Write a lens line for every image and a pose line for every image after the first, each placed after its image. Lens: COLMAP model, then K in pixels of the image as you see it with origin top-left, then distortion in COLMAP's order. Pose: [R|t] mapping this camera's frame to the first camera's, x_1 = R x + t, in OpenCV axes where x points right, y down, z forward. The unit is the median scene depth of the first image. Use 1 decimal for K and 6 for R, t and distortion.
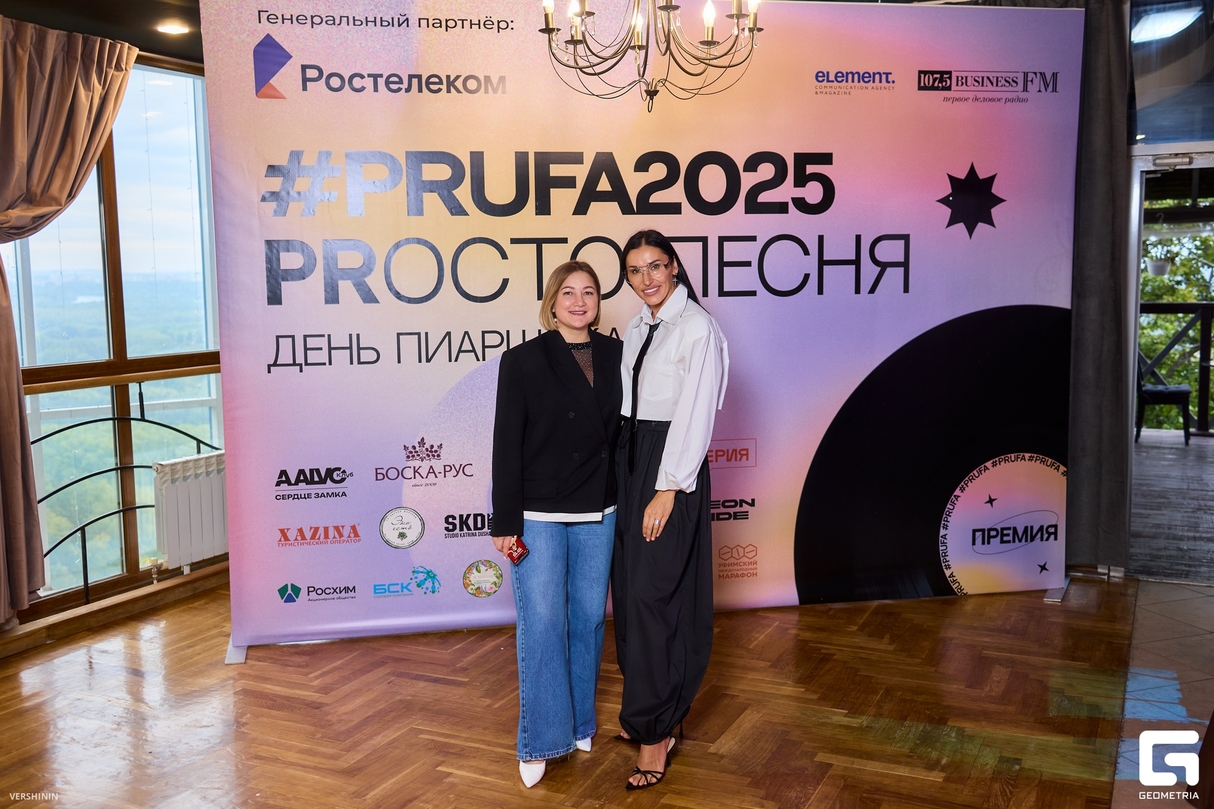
lens RADIAL K [[1184.0, 0, 602.0], [0, 1184.0, 400.7], [0, 0, 1]] dist [0.006472, 0.000894]
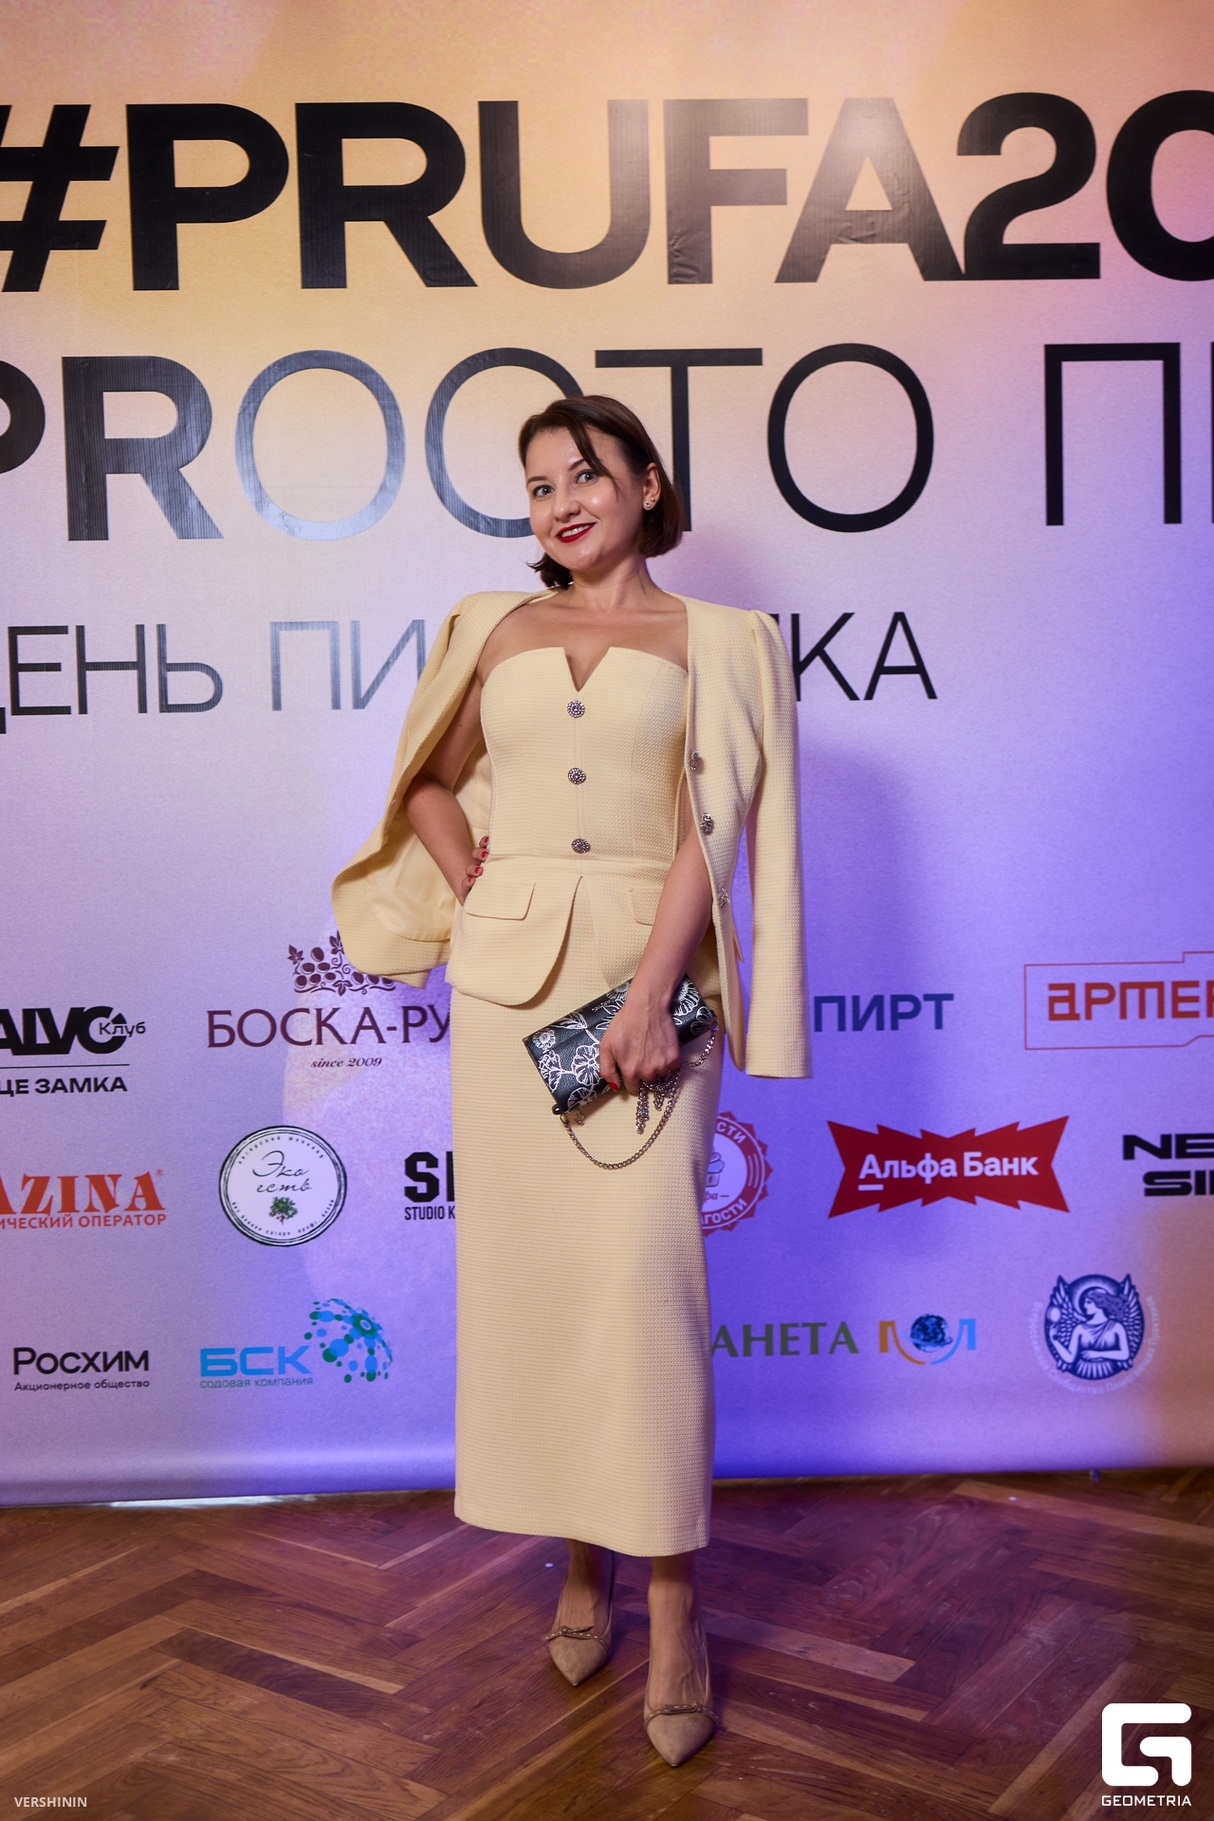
lens RADIAL K [[1802.1, 0, 620.3], [0, 1802.1, 901.6], [0, 0, 1]] dist [0.018004, -0.014137]
pose [[0.986040, -0.000414, -0.166505, 0.017697], [-0.012714, 0.996890, -0.077773, 0.064347], [0.166020, 0.078804, 0.982969, 0.491887]]
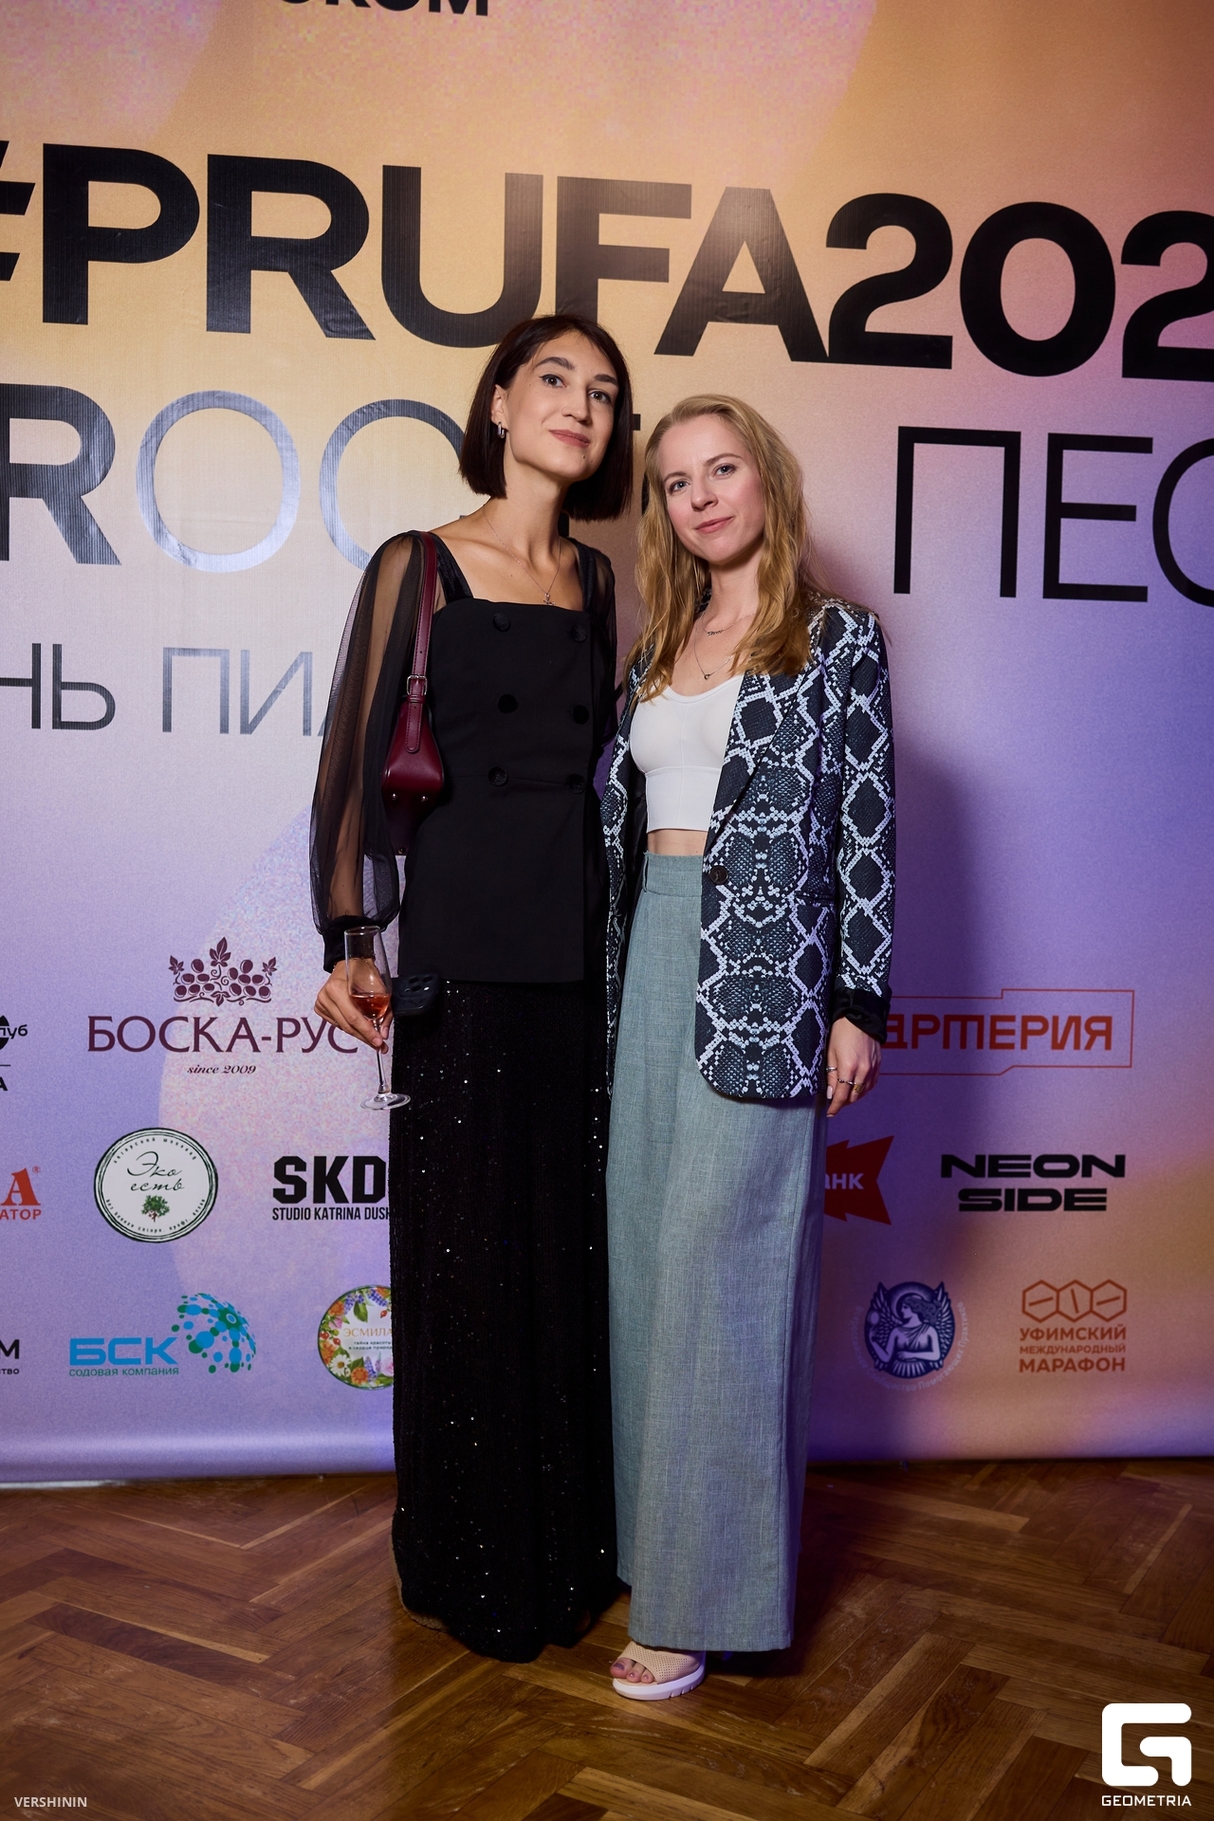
lens RADIAL K [[1793.3, 0, 613.3], [0, 1793.3, 908.9], [0, 0, 1]] dist [0.008068, -0.011456]
pose [[0.996401, 0.036400, -0.076547, 0.011078], [-0.042030, 0.996426, -0.073267, 0.057448], [0.073606, 0.076221, 0.994370, 0.457108]]
